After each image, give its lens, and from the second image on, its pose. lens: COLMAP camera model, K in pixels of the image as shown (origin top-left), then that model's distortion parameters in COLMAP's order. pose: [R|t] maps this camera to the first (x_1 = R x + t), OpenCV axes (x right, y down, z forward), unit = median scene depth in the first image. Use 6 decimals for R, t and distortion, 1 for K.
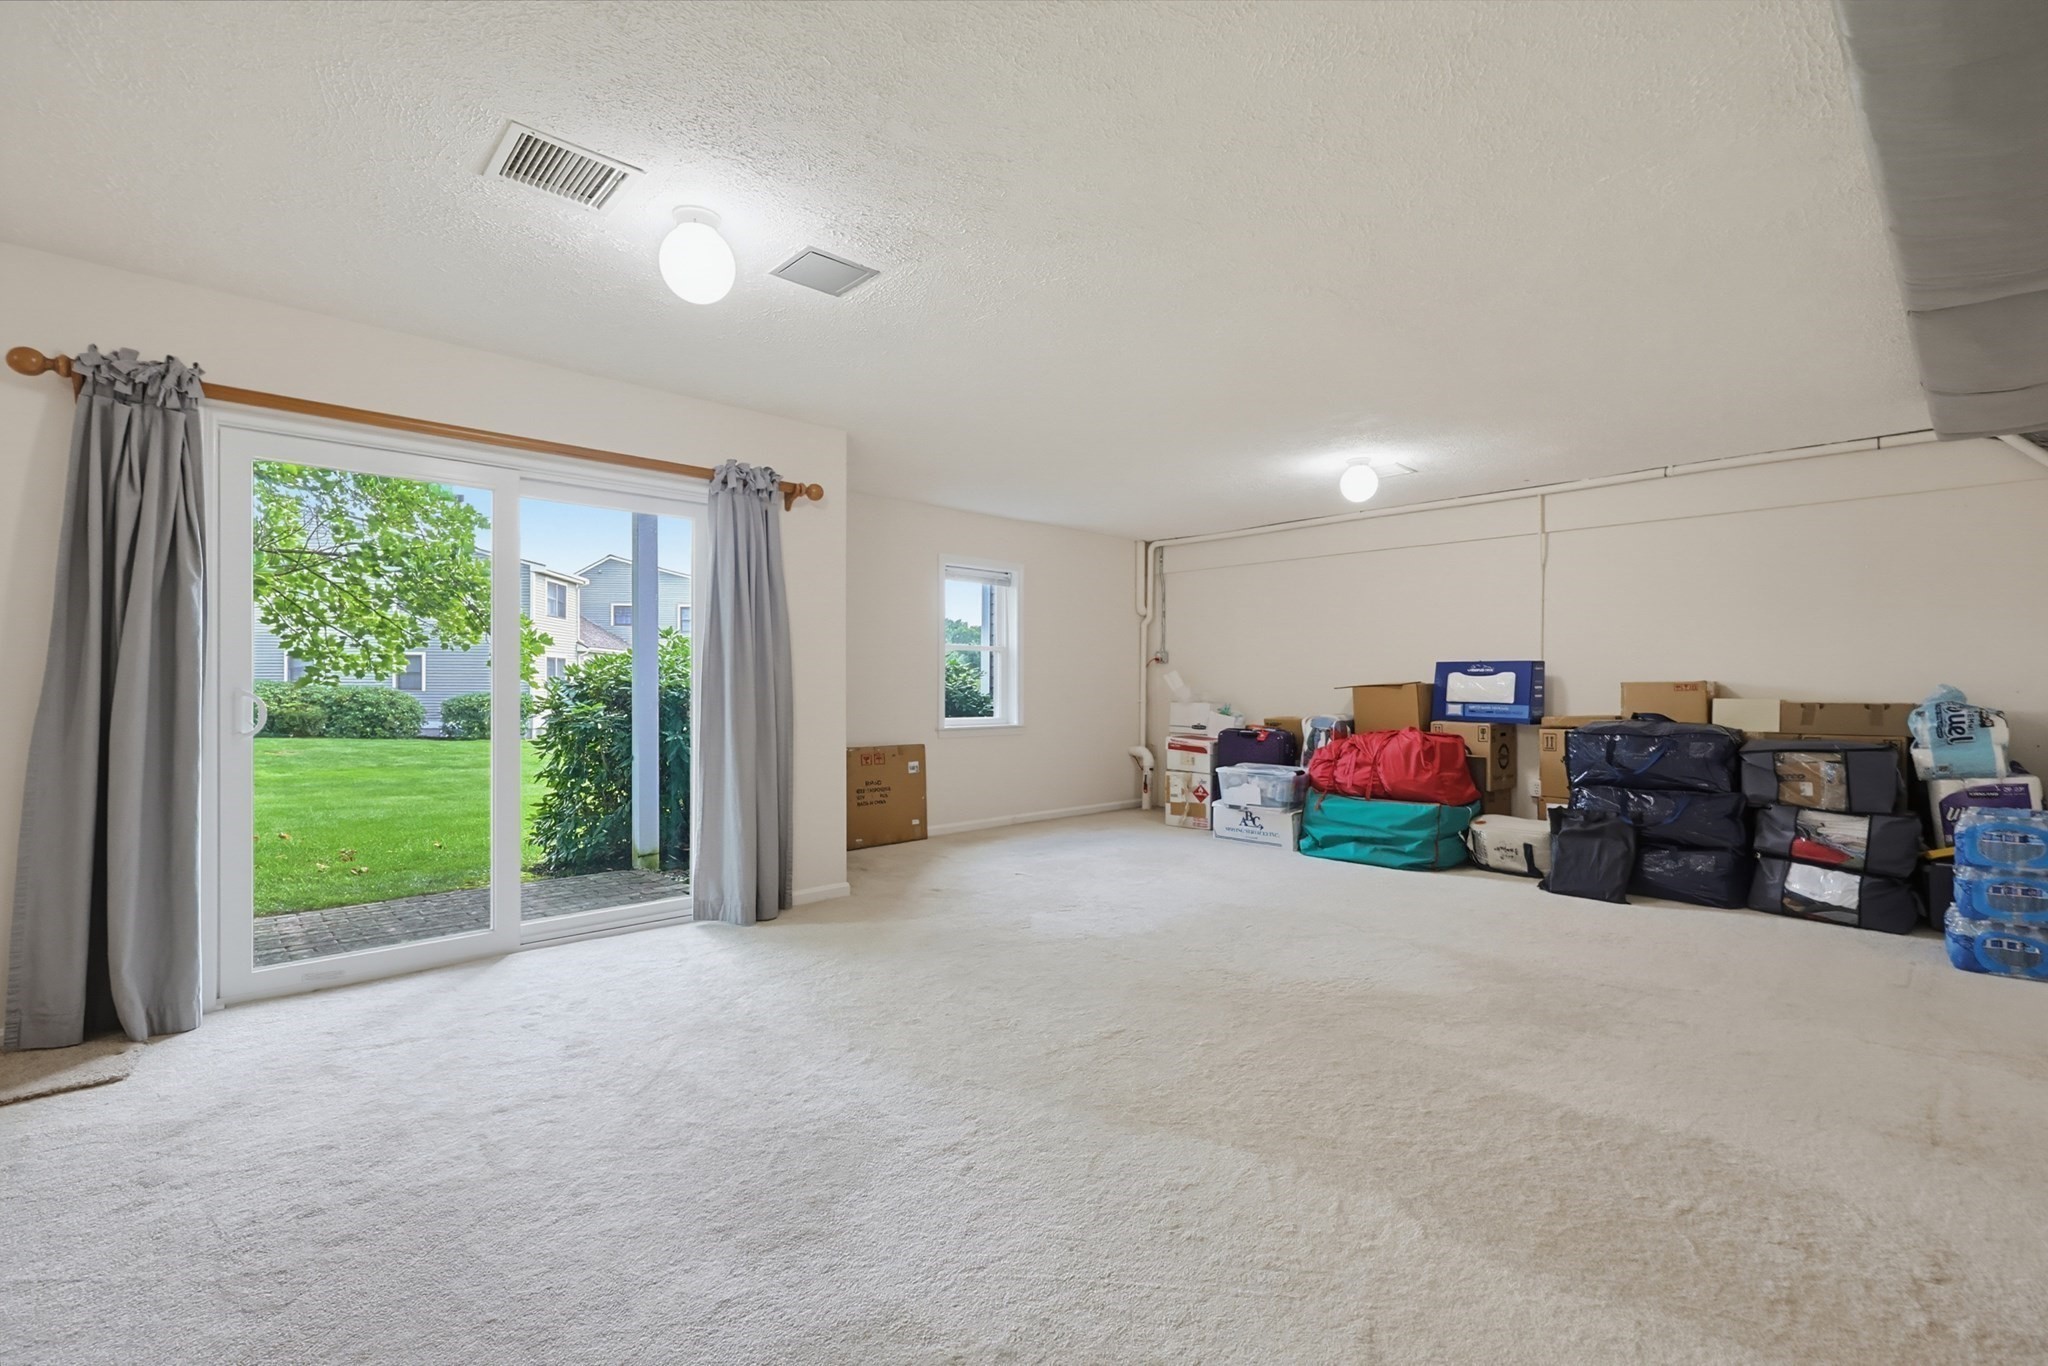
lens RADIAL K [[887.2, 0, 1023.9], [0, 887.2, 702.8], [0, 0, 1]] dist [0.002756, -0.000071]
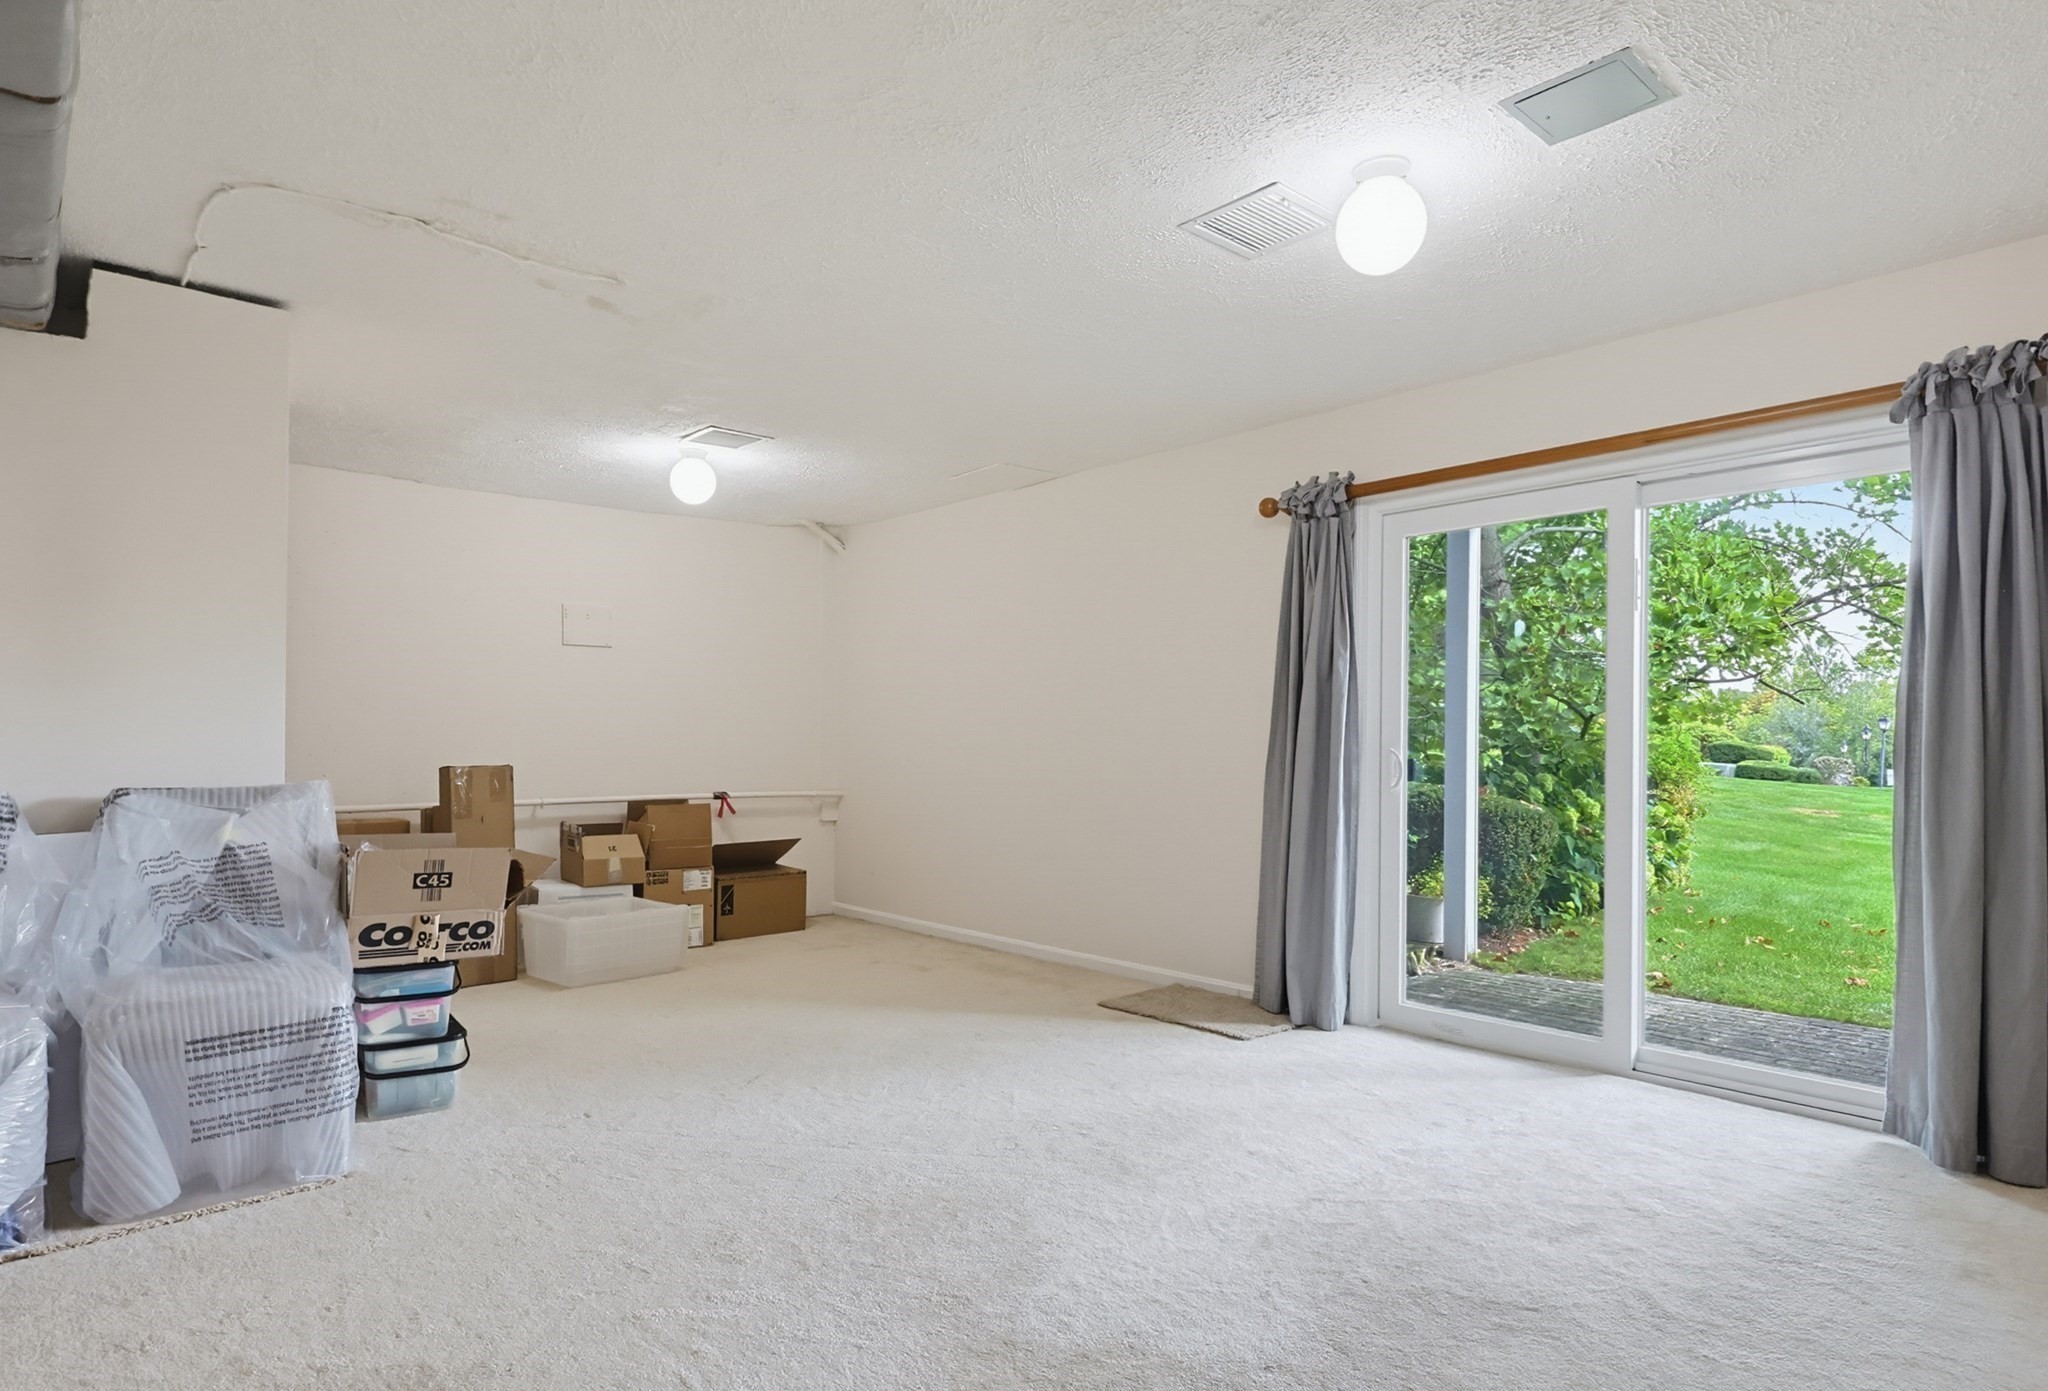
lens RADIAL K [[1138.7, 0, 1024.6], [0, 1138.7, 742.6], [0, 0, 1]] dist [-0.001761, -0.000724]
pose [[-0.014296, -0.003331, -0.999892, 0.543144], [-0.025252, 0.999677, -0.002969, -0.004119], [0.999579, 0.025207, -0.014375, 0.548817]]
